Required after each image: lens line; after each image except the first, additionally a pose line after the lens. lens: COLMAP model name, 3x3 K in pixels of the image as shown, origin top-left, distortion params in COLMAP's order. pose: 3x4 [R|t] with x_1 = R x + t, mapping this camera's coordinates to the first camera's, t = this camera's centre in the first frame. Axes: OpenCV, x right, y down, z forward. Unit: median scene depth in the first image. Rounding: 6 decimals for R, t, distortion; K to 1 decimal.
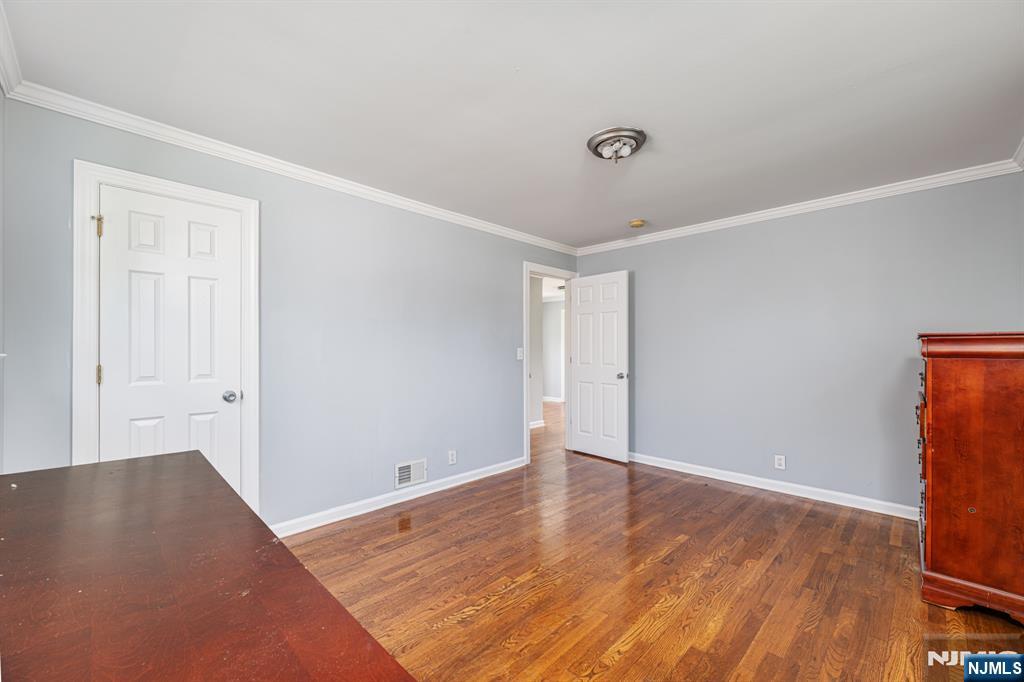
lens RADIAL K [[413.6, 0, 514.0], [0, 413.6, 345.1], [0, 0, 1]] dist [0.000454, 0.000063]
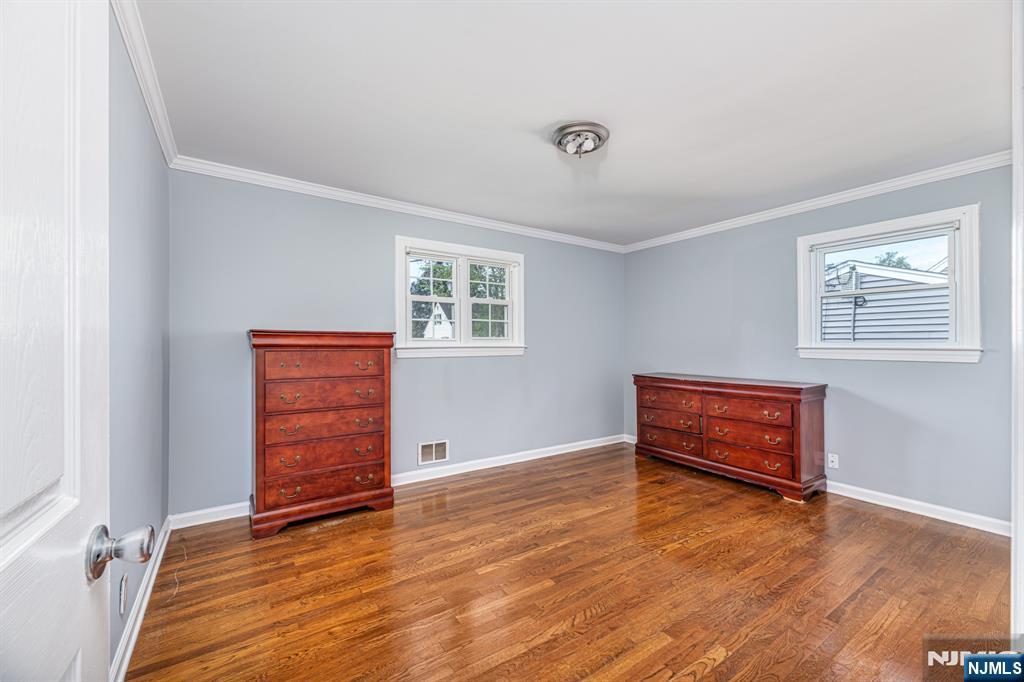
lens RADIAL K [[413.6, 0, 507.1], [0, 413.6, 337.7], [0, 0, 1]] dist [0.000454, 0.000063]
pose [[-0.977875, 0.002210, 0.209177, 0.223606], [-0.002216, 0.999779, -0.020923, 0.017415], [-0.209177, -0.020924, -0.977654, 2.150908]]
